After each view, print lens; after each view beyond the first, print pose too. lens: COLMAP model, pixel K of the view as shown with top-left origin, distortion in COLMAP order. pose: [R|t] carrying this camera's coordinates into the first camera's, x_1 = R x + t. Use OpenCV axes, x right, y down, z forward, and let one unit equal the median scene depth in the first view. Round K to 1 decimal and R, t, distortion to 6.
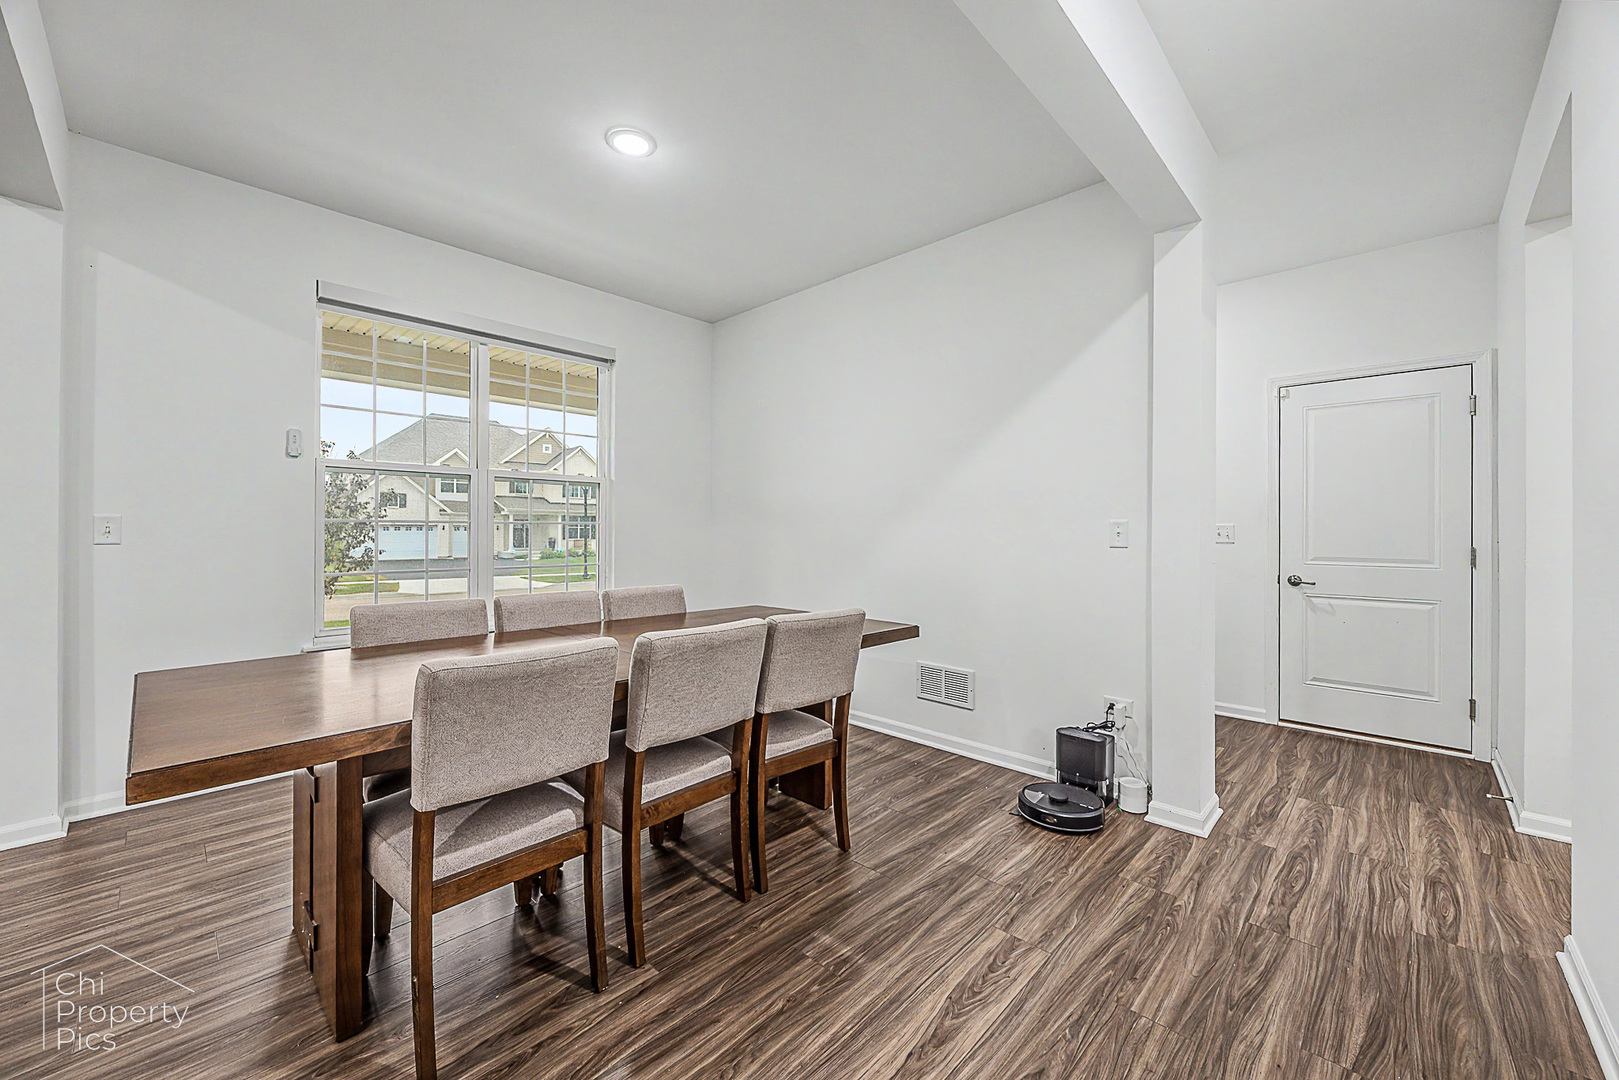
lens RADIAL K [[625.6, 0, 813.5], [0, 625.6, 528.4], [0, 0, 1]] dist [0.000213, -0.000016]
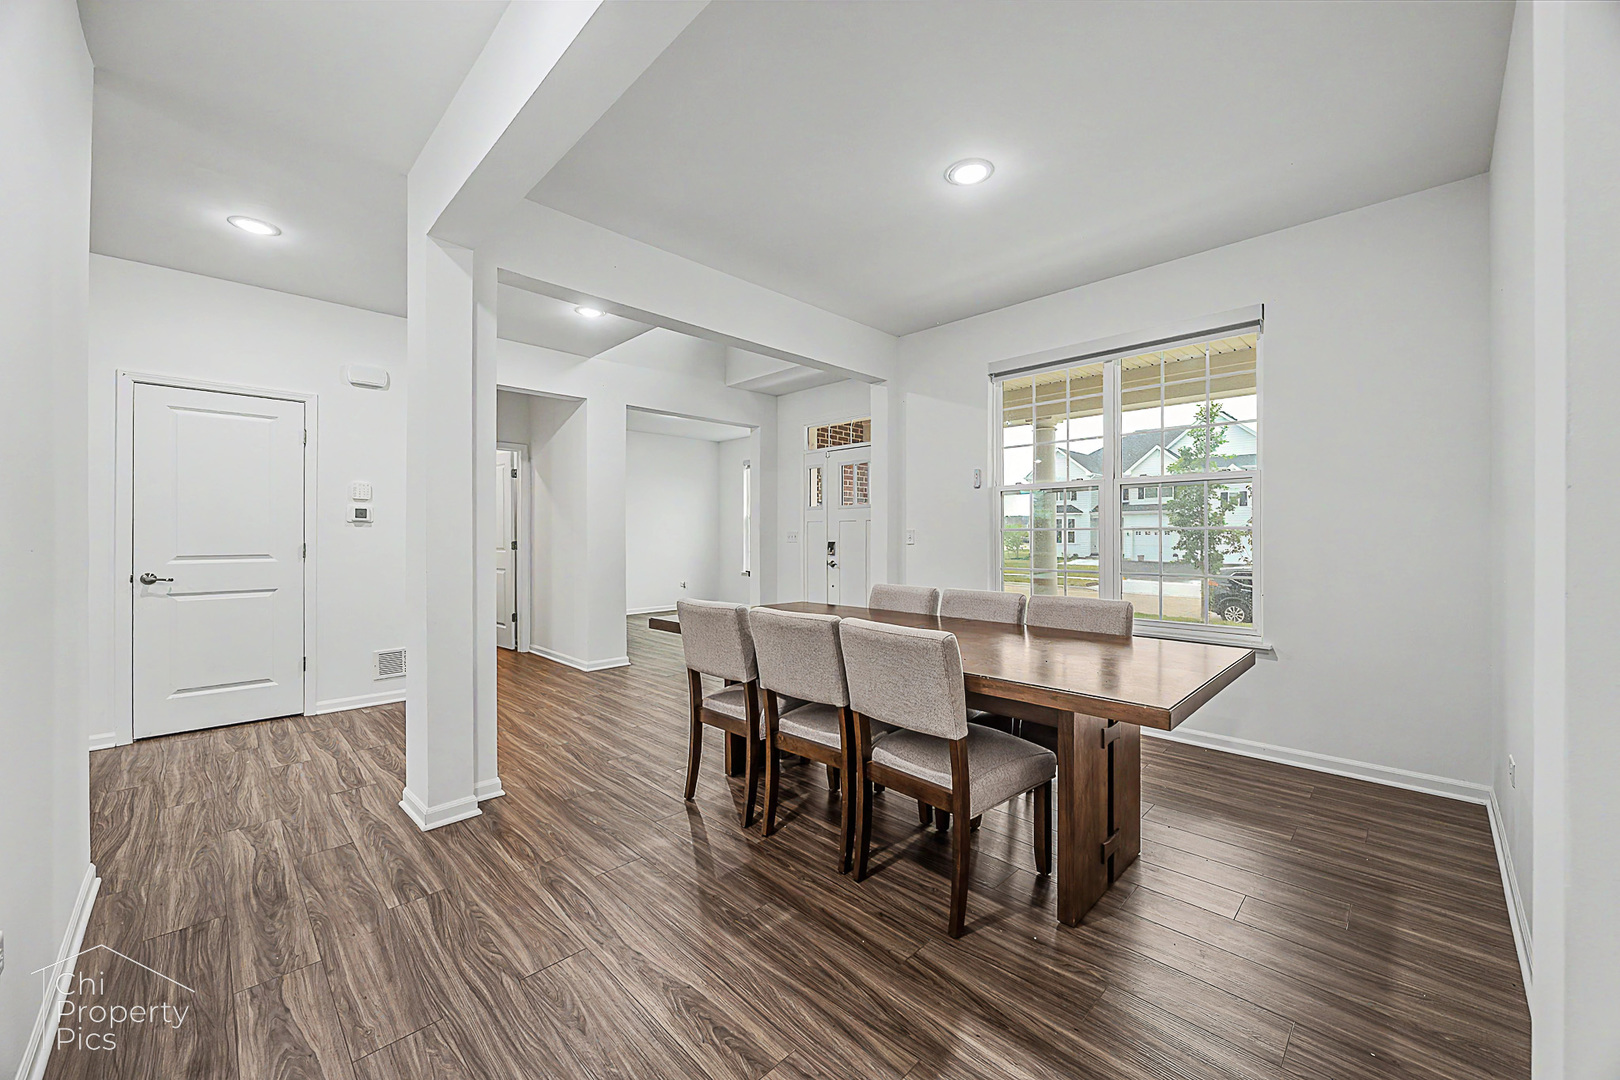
lens RADIAL K [[615.2, 0, 816.5], [0, 615.2, 536.5], [0, 0, 1]] dist [-0.002732, 0.000193]
pose [[-0.022406, -0.003848, -0.999742, 1.020043], [0.006257, 0.999972, -0.003989, 0.009095], [0.999729, -0.006345, -0.022382, 1.026054]]
